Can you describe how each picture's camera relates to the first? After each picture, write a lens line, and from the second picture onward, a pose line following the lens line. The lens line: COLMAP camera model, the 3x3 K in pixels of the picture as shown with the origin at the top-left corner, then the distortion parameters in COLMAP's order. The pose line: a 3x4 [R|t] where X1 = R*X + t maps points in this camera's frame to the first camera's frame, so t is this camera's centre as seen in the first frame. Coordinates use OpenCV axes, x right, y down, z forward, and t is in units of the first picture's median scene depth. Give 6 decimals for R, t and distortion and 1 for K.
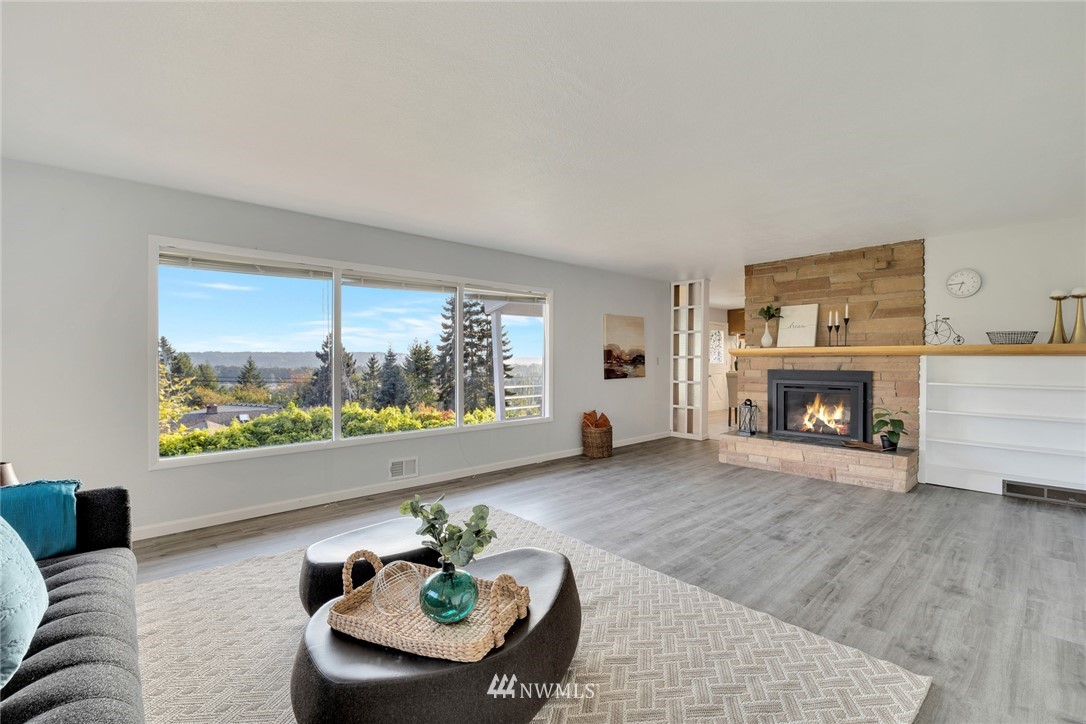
lens RADIAL K [[487.1, 0, 542.7], [0, 487.1, 360.7], [0, 0, 1]] dist [-0.004886, -0.000501]
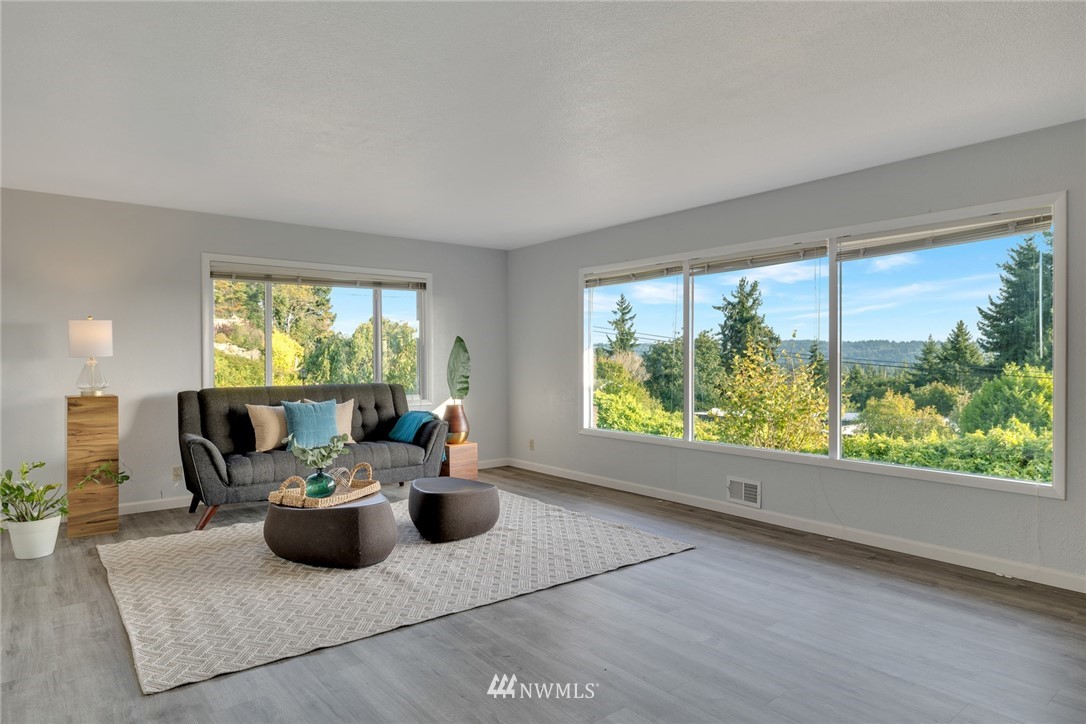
lens RADIAL K [[655.7, 0, 543.0], [0, 655.7, 360.7], [0, 0, 1]] dist [0.004020, 0.001134]
pose [[-0.079079, 0.007775, -0.996838, 0.833357], [-0.000348, 0.999969, 0.007827, -0.003005], [0.996868, 0.000966, -0.079074, 0.774877]]
